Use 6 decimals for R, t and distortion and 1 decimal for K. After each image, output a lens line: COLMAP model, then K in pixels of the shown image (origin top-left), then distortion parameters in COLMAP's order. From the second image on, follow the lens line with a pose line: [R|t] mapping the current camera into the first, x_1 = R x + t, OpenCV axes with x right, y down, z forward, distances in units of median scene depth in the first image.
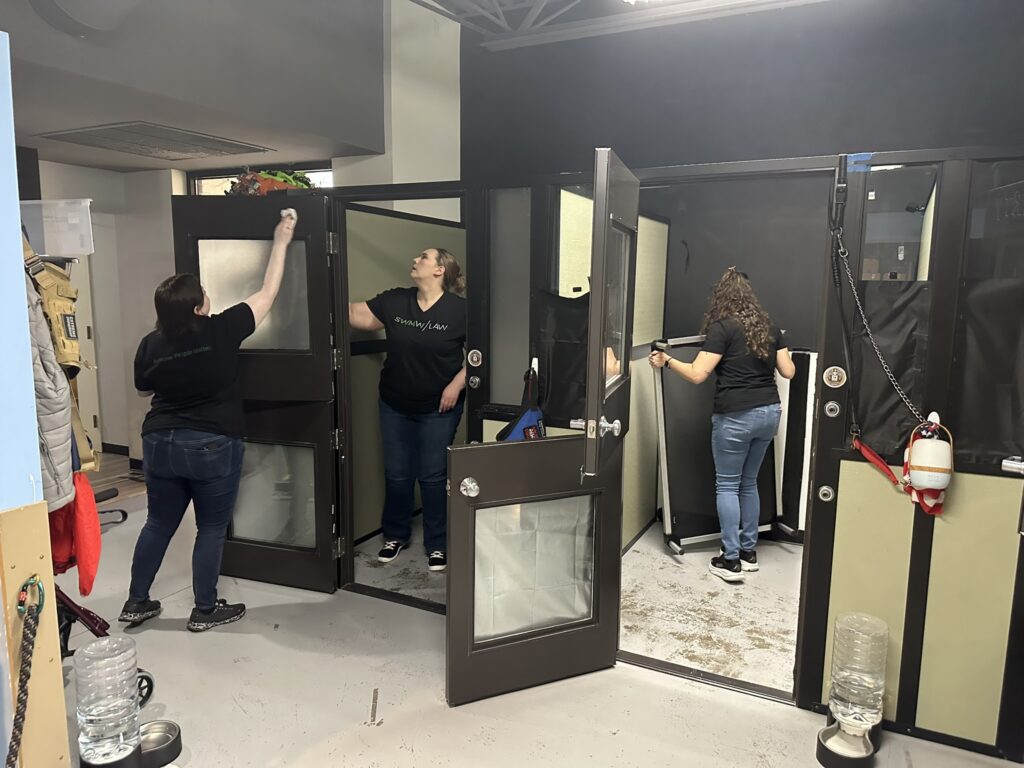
lens RADIAL K [[730.7, 0, 512.9], [0, 730.7, 386.1], [0, 0, 1]] dist [-0.000131, 0.009460]
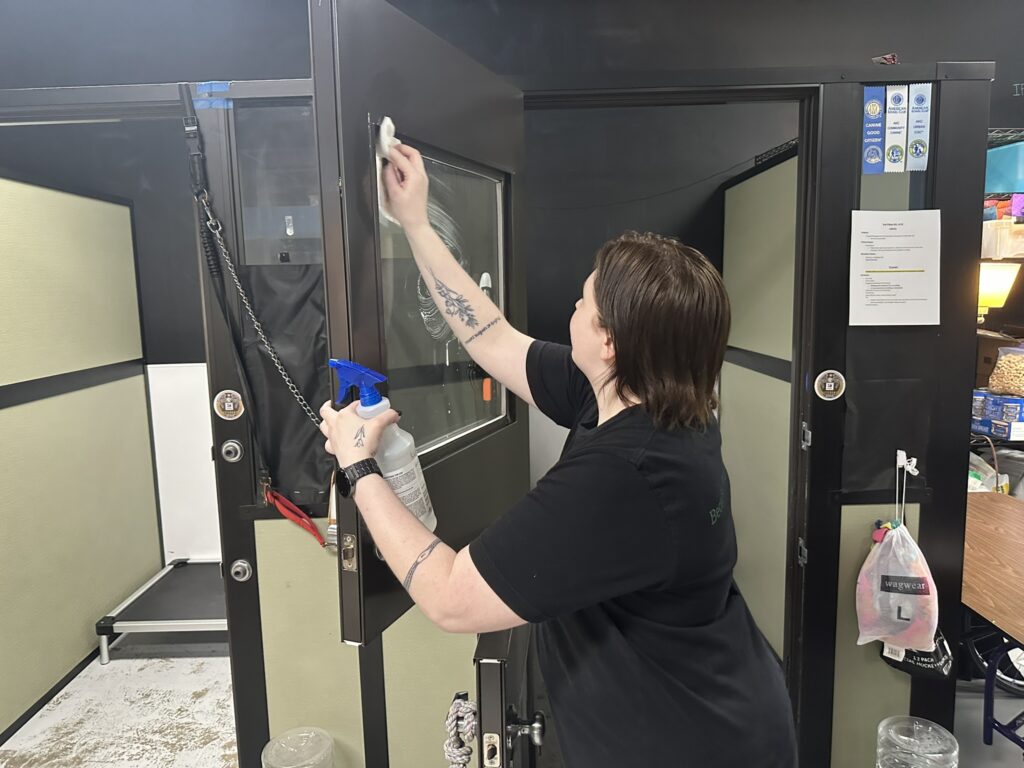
lens RADIAL K [[730.7, 0, 511.2], [0, 730.7, 382.2], [0, 0, 1]] dist [-0.000131, 0.009460]
pose [[0.890097, -0.100809, 0.444484, 0.369404], [0.104559, 0.994388, 0.016144, -0.017083], [-0.443617, 0.032105, 0.895641, 0.252458]]
